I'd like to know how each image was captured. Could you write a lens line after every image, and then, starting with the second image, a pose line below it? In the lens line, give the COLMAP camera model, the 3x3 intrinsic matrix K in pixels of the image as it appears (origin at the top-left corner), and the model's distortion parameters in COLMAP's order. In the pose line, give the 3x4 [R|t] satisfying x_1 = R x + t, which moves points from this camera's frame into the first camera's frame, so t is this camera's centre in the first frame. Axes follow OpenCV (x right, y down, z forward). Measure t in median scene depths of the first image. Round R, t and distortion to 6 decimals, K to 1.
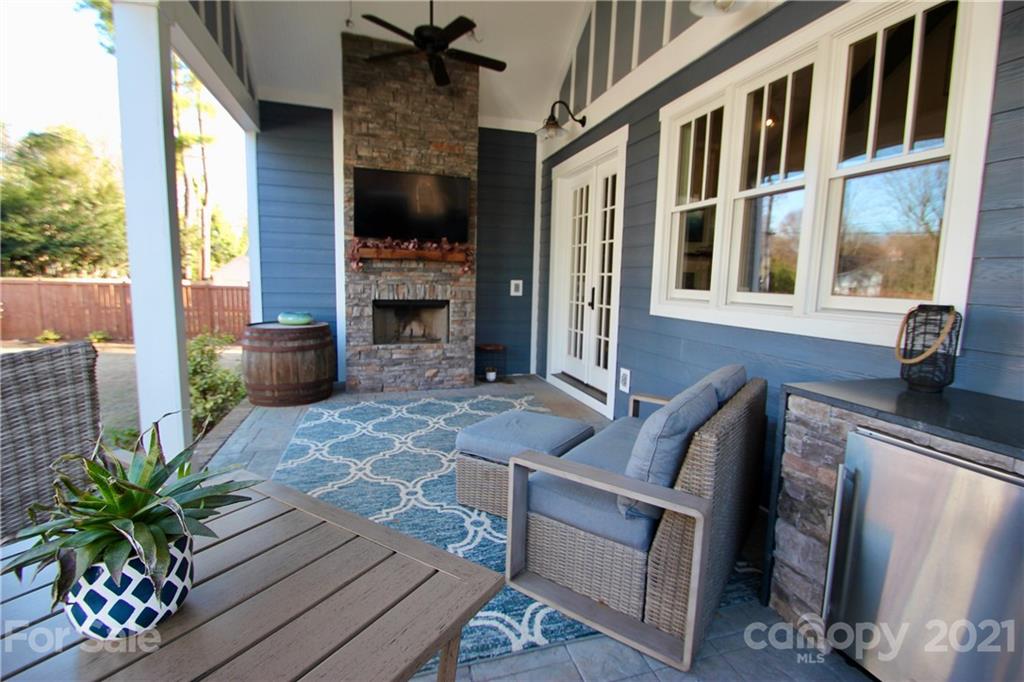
lens RADIAL K [[476.3, 0, 512.1], [0, 476.3, 335.4], [0, 0, 1]] dist [-0.002033, 0.000660]
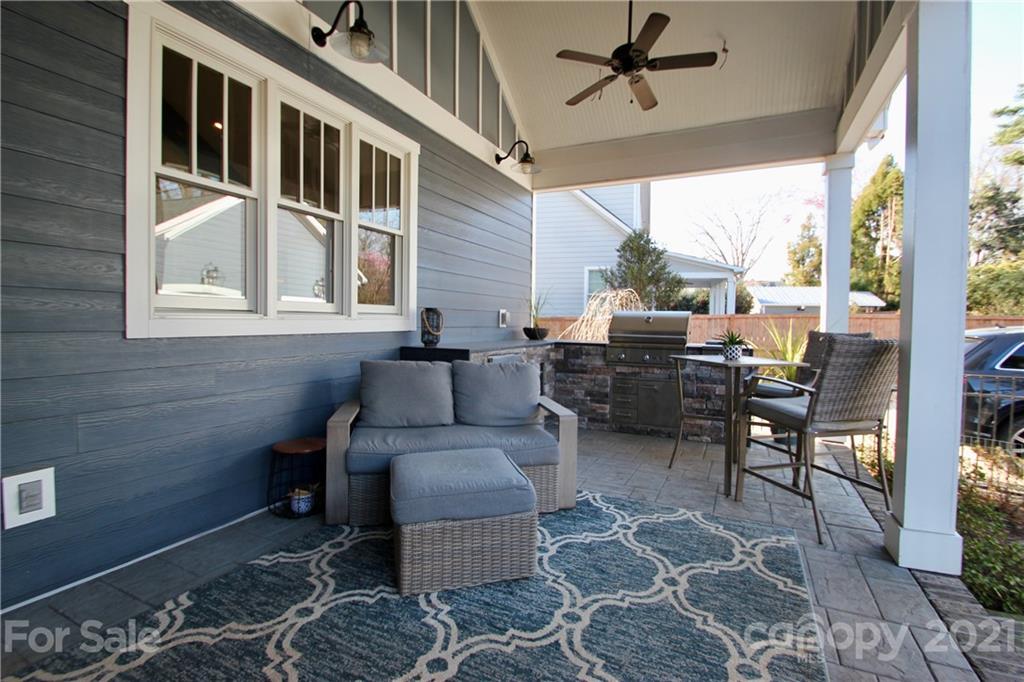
lens RADIAL K [[476.3, 0, 512.7], [0, 476.3, 337.2], [0, 0, 1]] dist [-0.002033, 0.000660]
pose [[-0.740039, -0.057227, 0.670125, -0.602132], [0.049750, 0.988986, 0.139398, -0.145716], [-0.670722, 0.136499, -0.729041, 1.579057]]
